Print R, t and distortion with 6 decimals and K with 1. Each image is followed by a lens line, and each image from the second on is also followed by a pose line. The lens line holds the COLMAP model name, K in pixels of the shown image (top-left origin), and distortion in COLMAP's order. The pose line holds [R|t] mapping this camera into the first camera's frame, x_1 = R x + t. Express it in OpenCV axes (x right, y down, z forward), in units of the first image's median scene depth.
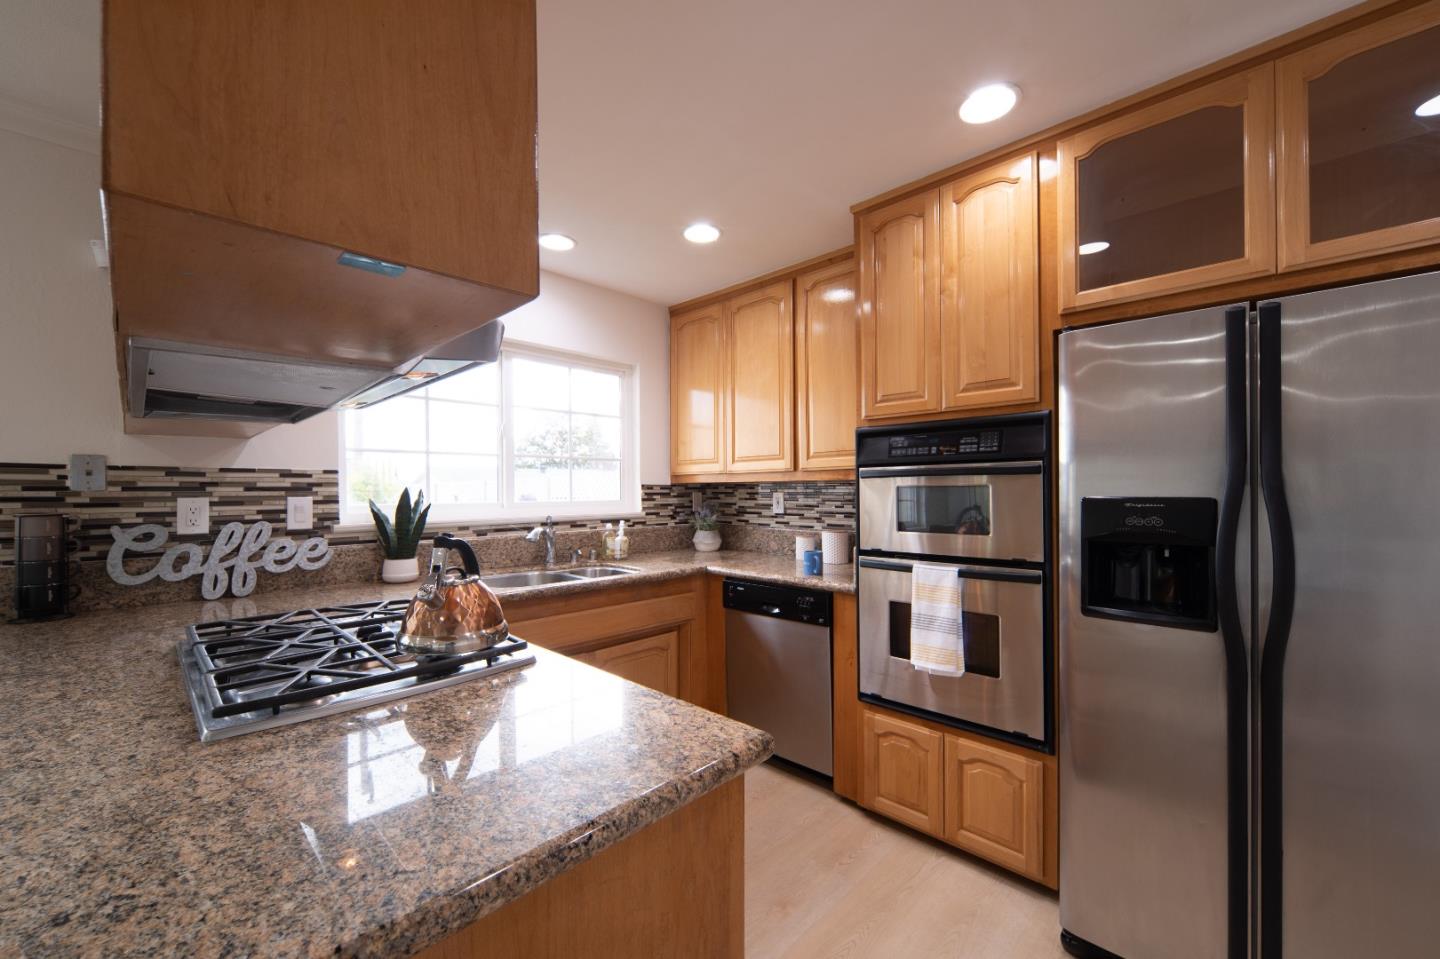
lens RADIAL K [[561.9, 0, 715.5], [0, 561.9, 489.9], [0, 0, 1]] dist [0.001078, -0.001688]
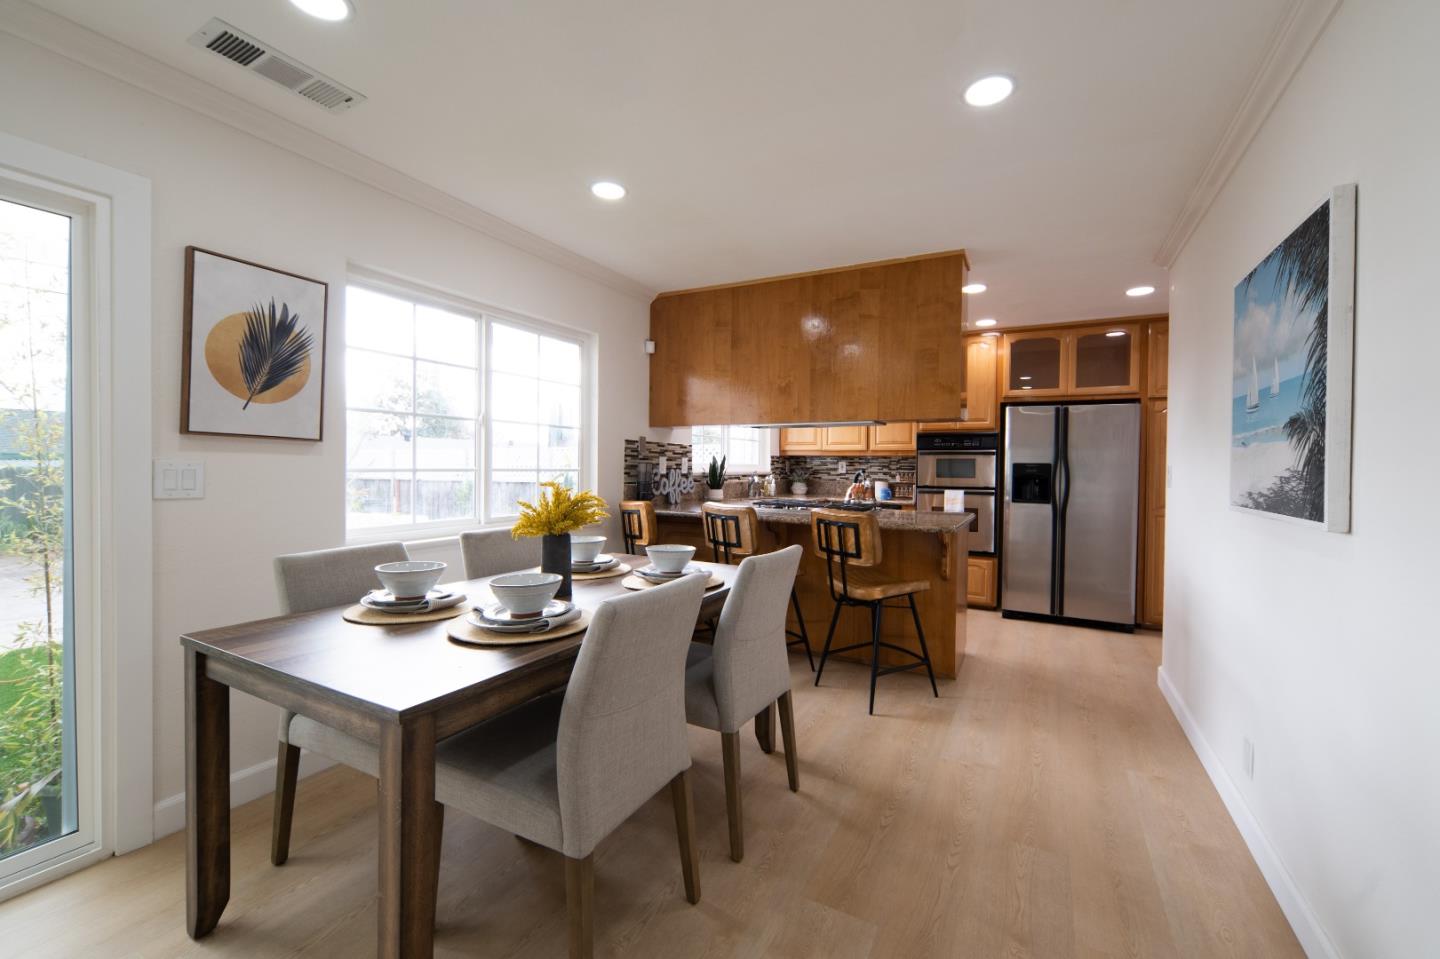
lens RADIAL K [[578.1, 0, 729.7], [0, 578.1, 477.4], [0, 0, 1]] dist [-0.001629, 0.000353]
pose [[0.959855, 0.012371, 0.280224, -1.246082], [-0.018116, 0.999675, 0.017921, 0.045983], [-0.279911, -0.022279, 0.959767, -1.152152]]
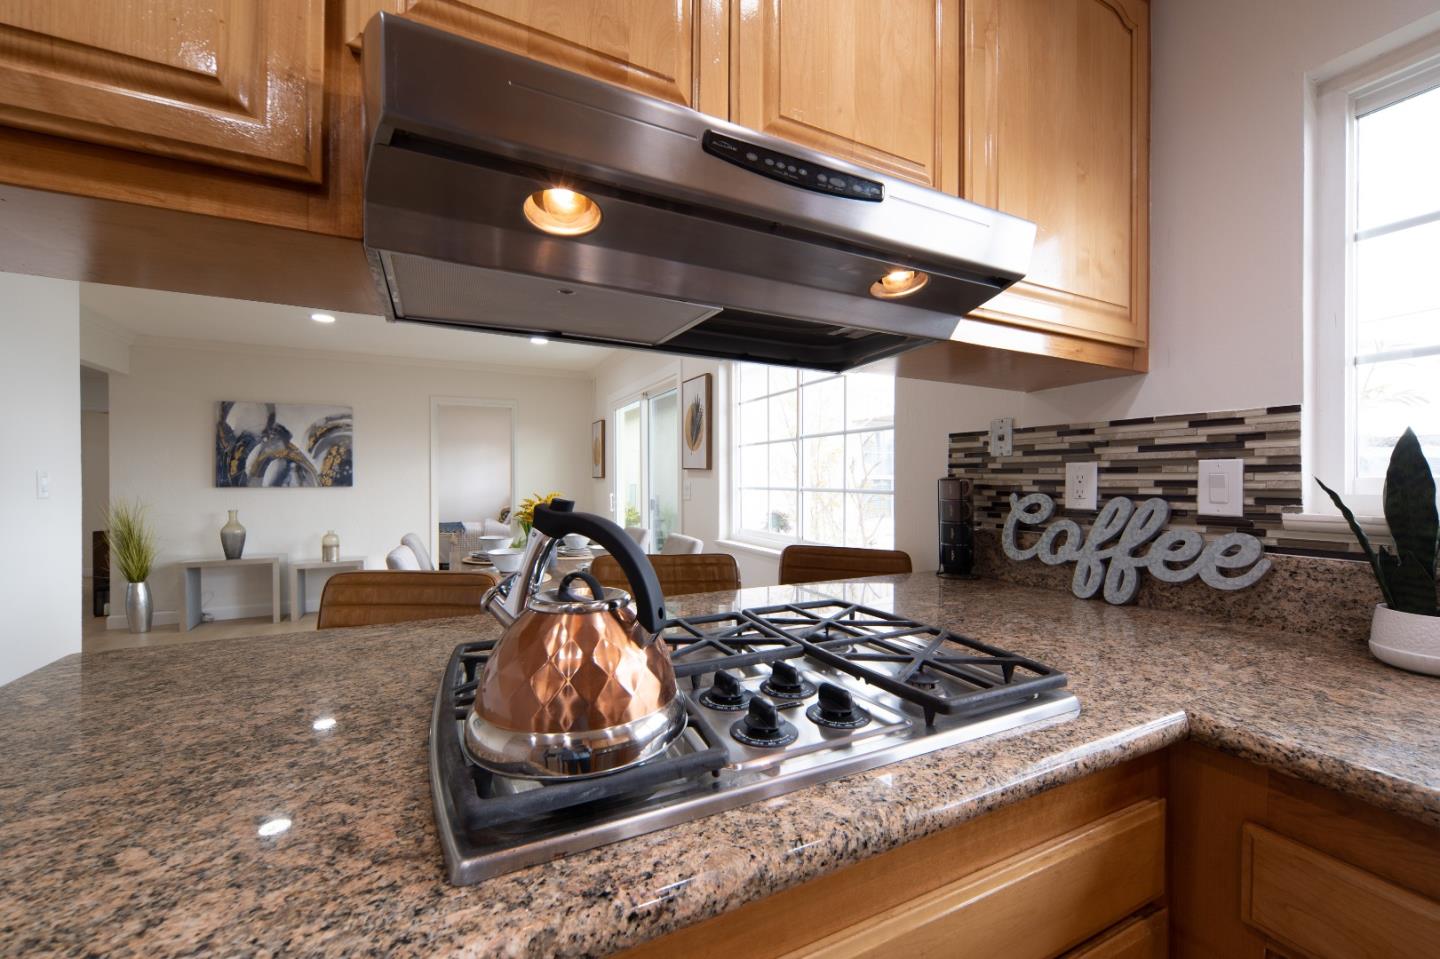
lens RADIAL K [[561.9, 0, 719.3], [0, 561.9, 483.7], [0, 0, 1]] dist [0.001078, -0.001688]
pose [[-0.332866, 0.011538, -0.942904, -0.030109], [-0.000786, 0.999921, 0.012513, 0.032528], [0.942974, 0.004907, -0.332831, 0.752149]]
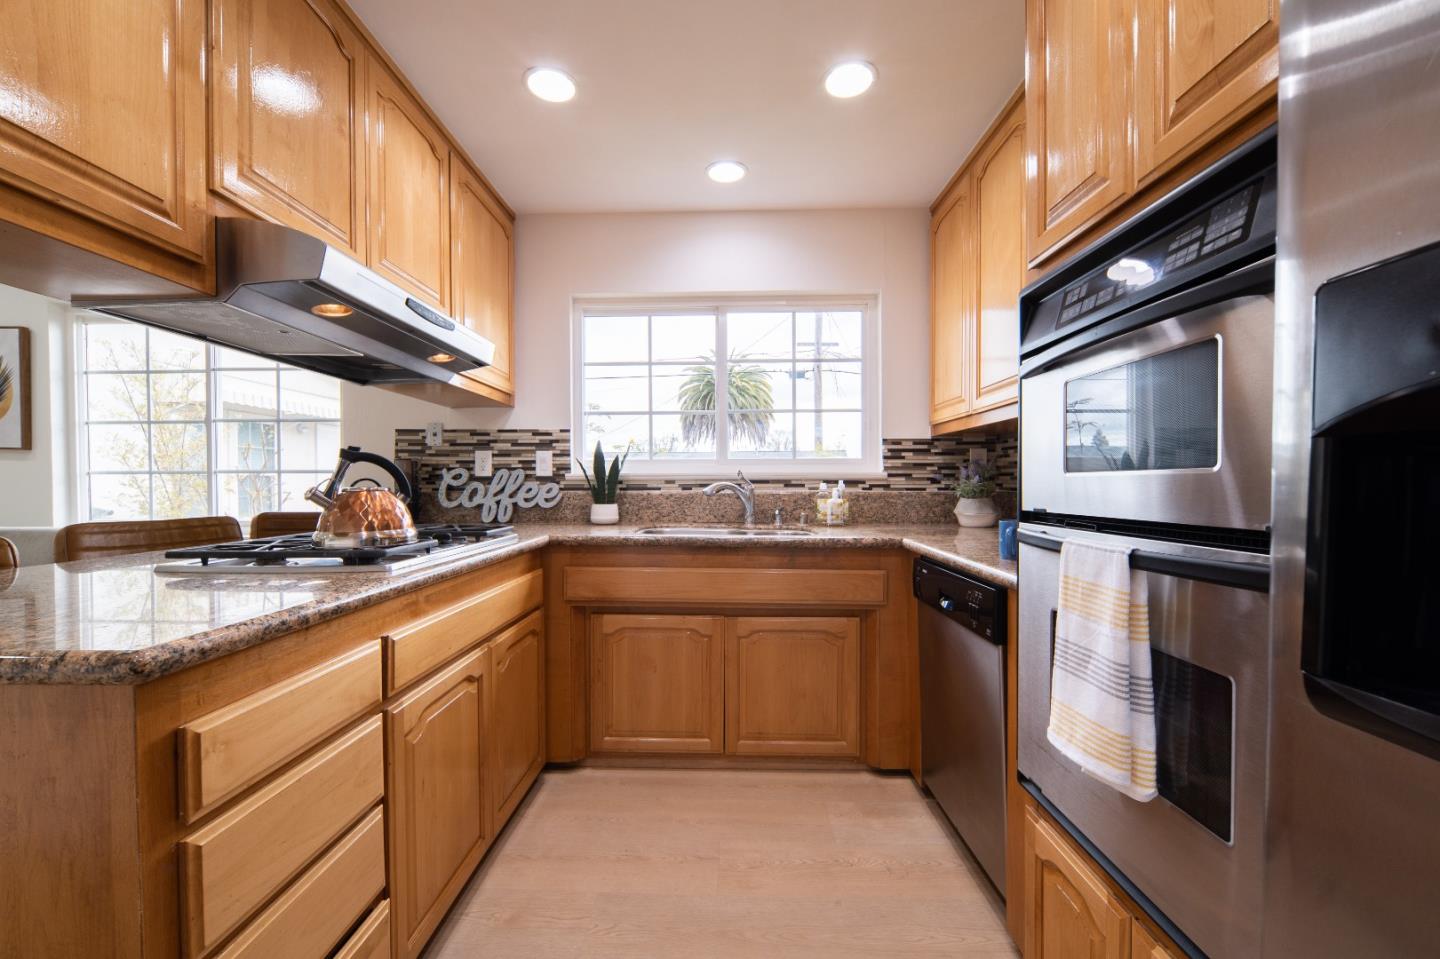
lens RADIAL K [[561.9, 0, 714.7], [0, 561.9, 488.9], [0, 0, 1]] dist [0.001078, -0.001688]
pose [[0.678395, 0.012863, -0.734584, 0.490697], [-0.002007, 0.999875, 0.015654, 0.083102], [0.734694, -0.009145, 0.678337, 0.443579]]
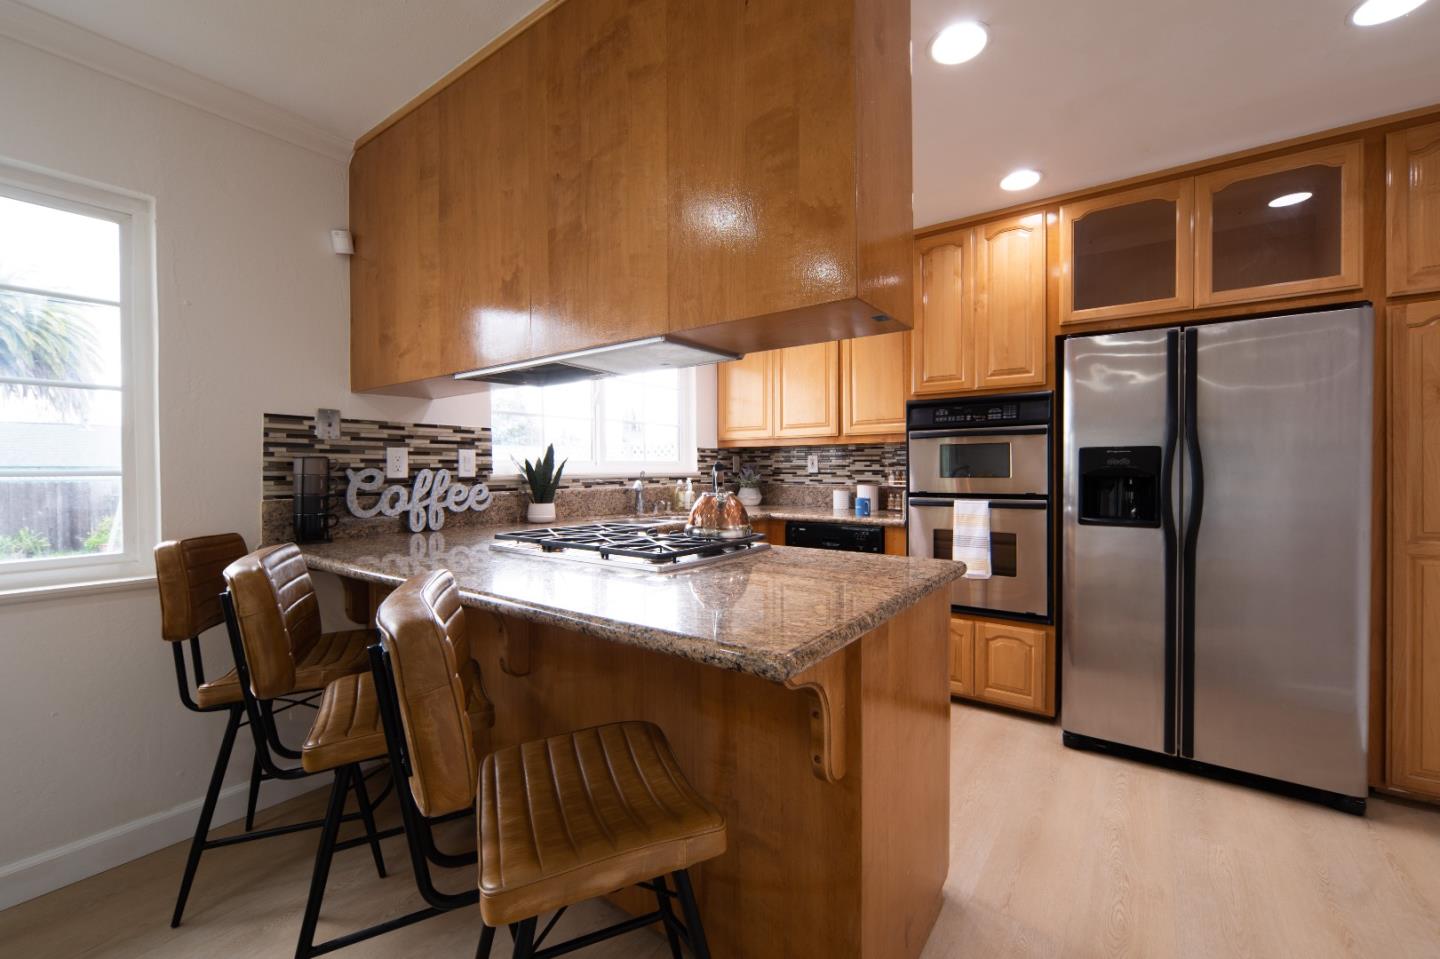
lens RADIAL K [[578.1, 0, 734.2], [0, 578.1, 477.0], [0, 0, 1]] dist [-0.001629, 0.000353]
pose [[0.988210, -0.000072, 0.153108, -0.391024], [-0.002061, 0.999903, 0.013770, 0.055379], [-0.153094, -0.013923, 0.988114, -0.311351]]
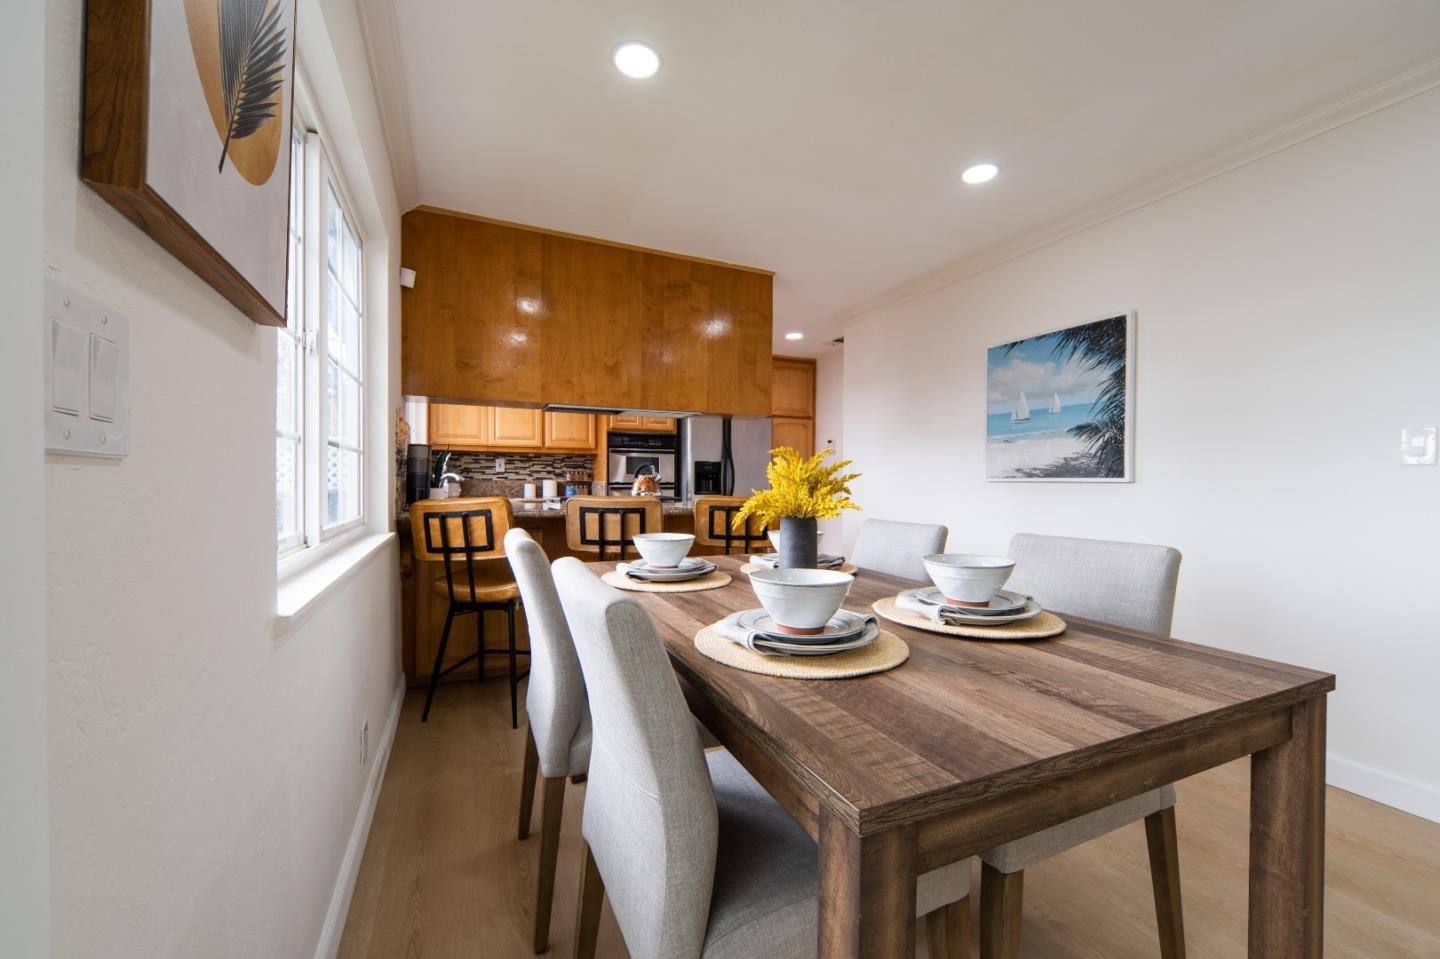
lens RADIAL K [[578.1, 0, 708.4], [0, 578.1, 481.8], [0, 0, 1]] dist [-0.001629, 0.000353]
pose [[0.374830, 0.009229, 0.927048, -1.970209], [-0.009139, 0.999939, -0.006260, 0.122055], [-0.927049, -0.006126, 0.374891, -0.312671]]
